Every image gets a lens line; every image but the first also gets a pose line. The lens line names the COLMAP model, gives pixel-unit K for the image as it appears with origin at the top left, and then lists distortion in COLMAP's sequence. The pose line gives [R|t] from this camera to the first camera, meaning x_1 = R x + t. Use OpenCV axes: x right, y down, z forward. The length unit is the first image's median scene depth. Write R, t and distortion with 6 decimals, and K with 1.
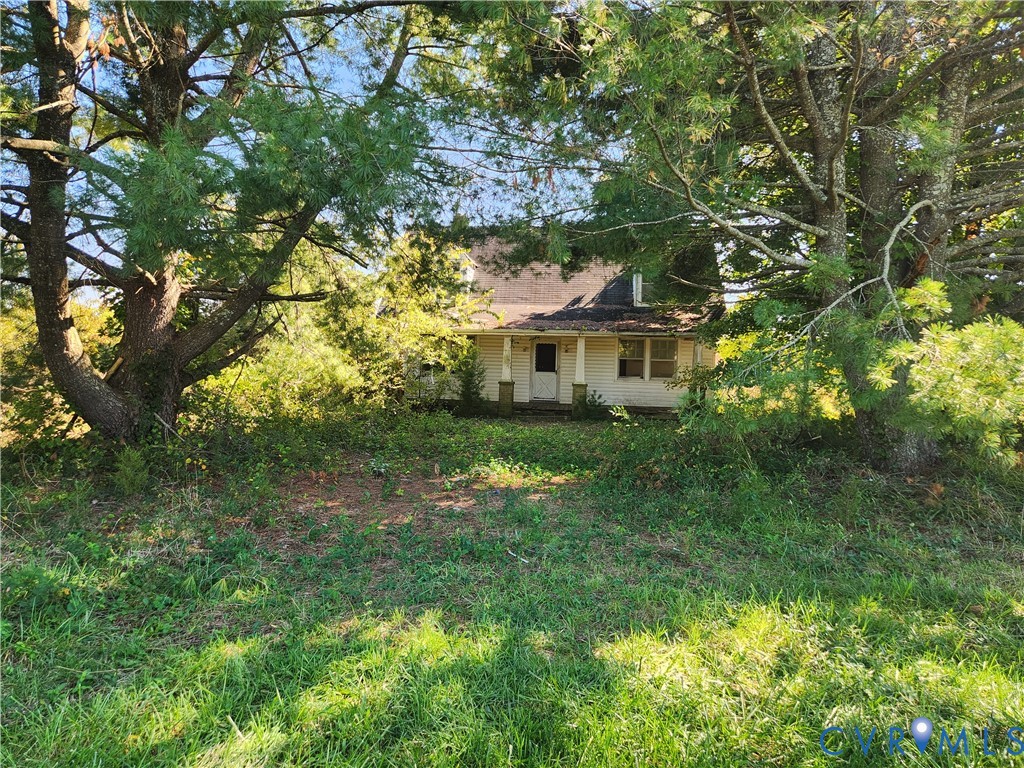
lens RADIAL K [[680.7, 0, 514.3], [0, 680.7, 387.9], [0, 0, 1]] dist [0.010713, 0.000416]
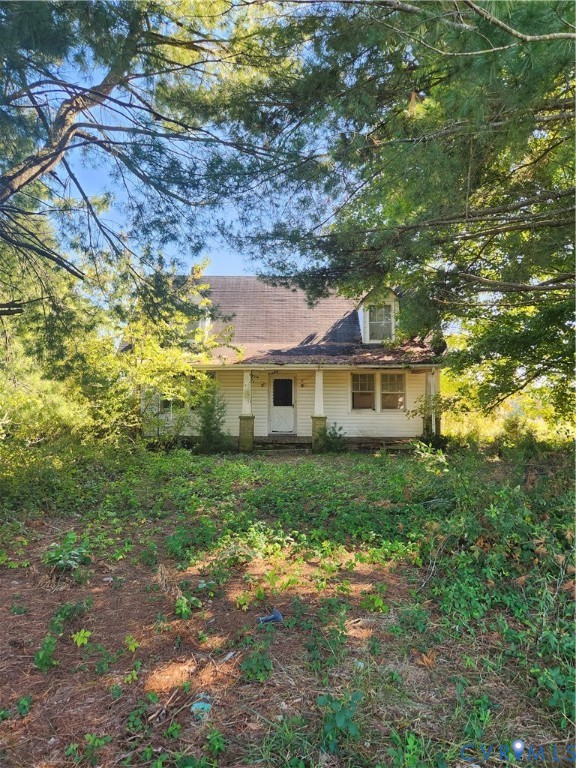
lens RADIAL K [[510.5, 0, 286.8], [0, 510.5, 376.2], [0, 0, 1]] dist [0.010713, 0.000416]
pose [[0.995608, -0.019436, 0.091579, -0.020967], [0.027726, 0.995542, -0.090148, 0.001359], [-0.089418, 0.092291, 0.991709, 0.247870]]
